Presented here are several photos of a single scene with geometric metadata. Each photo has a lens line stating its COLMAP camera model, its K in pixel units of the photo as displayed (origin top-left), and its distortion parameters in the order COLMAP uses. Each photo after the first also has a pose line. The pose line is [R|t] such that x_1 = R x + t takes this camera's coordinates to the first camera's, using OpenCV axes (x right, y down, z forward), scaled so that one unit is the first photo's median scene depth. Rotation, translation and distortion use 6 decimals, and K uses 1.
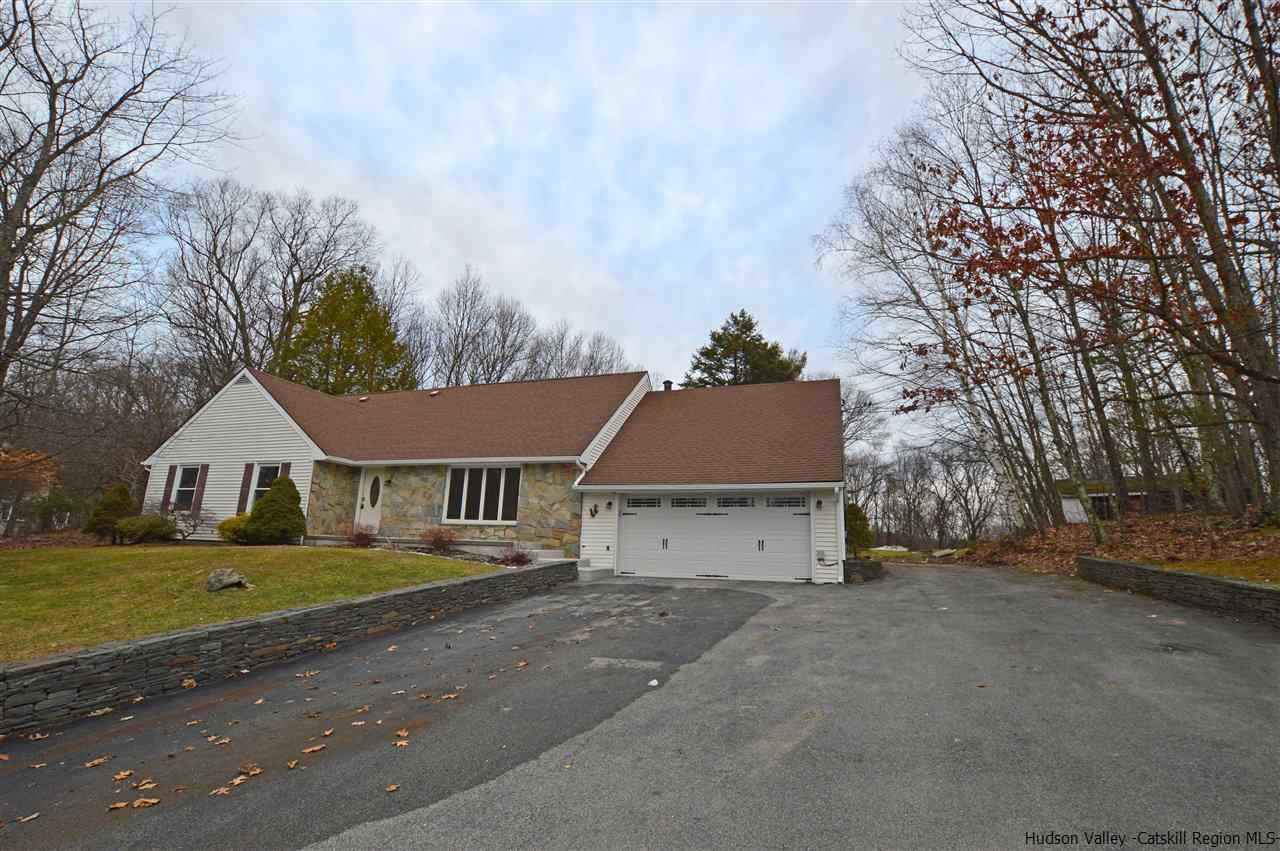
lens RADIAL K [[572.7, 0, 646.1], [0, 572.7, 423.3], [0, 0, 1]] dist [-0.038179, 0.007647]
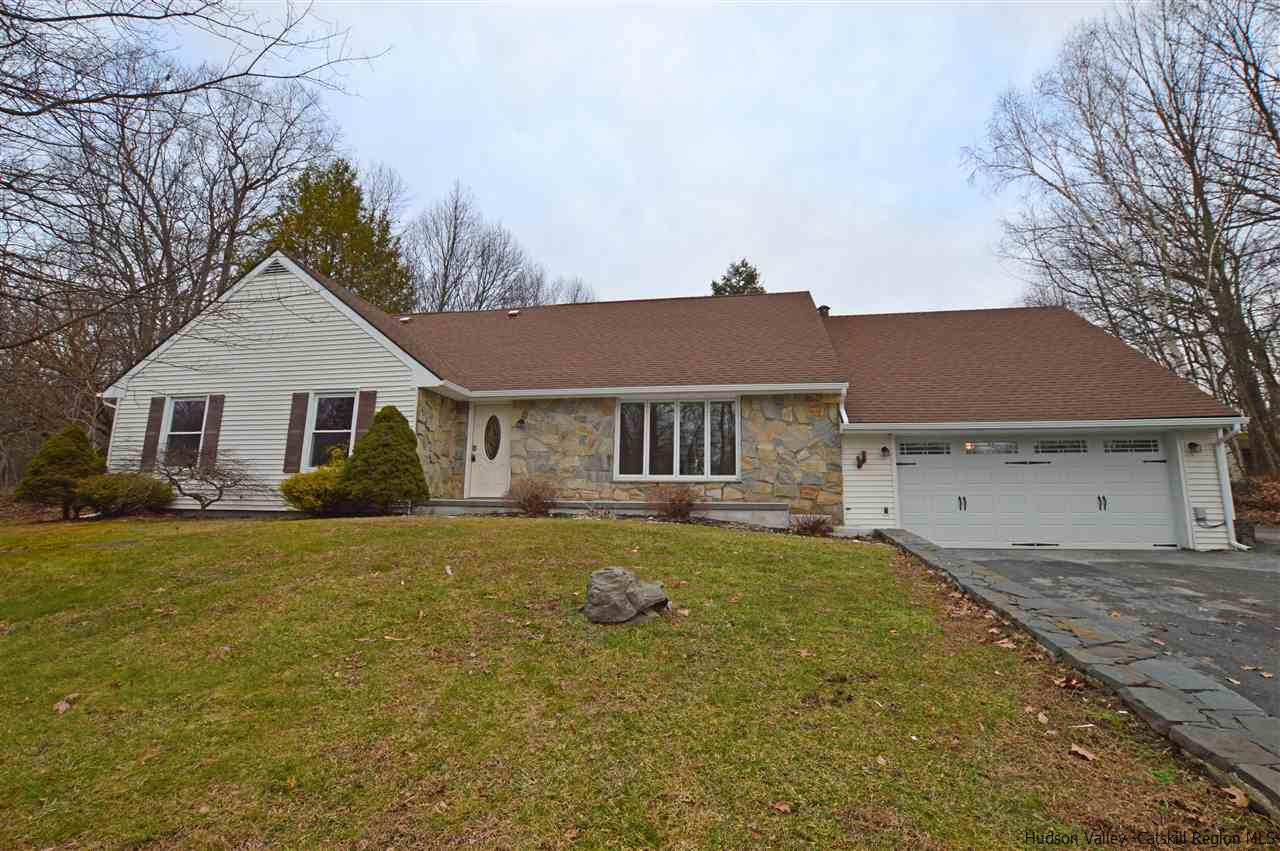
lens RADIAL K [[572.7, 0, 646.1], [0, 572.7, 423.3], [0, 0, 1]] dist [-0.038179, 0.007647]
pose [[0.989158, 0.009102, 0.146572, -0.413291], [-0.017371, 0.998322, 0.055237, 0.064432], [-0.145823, -0.057184, 0.987657, 0.297727]]
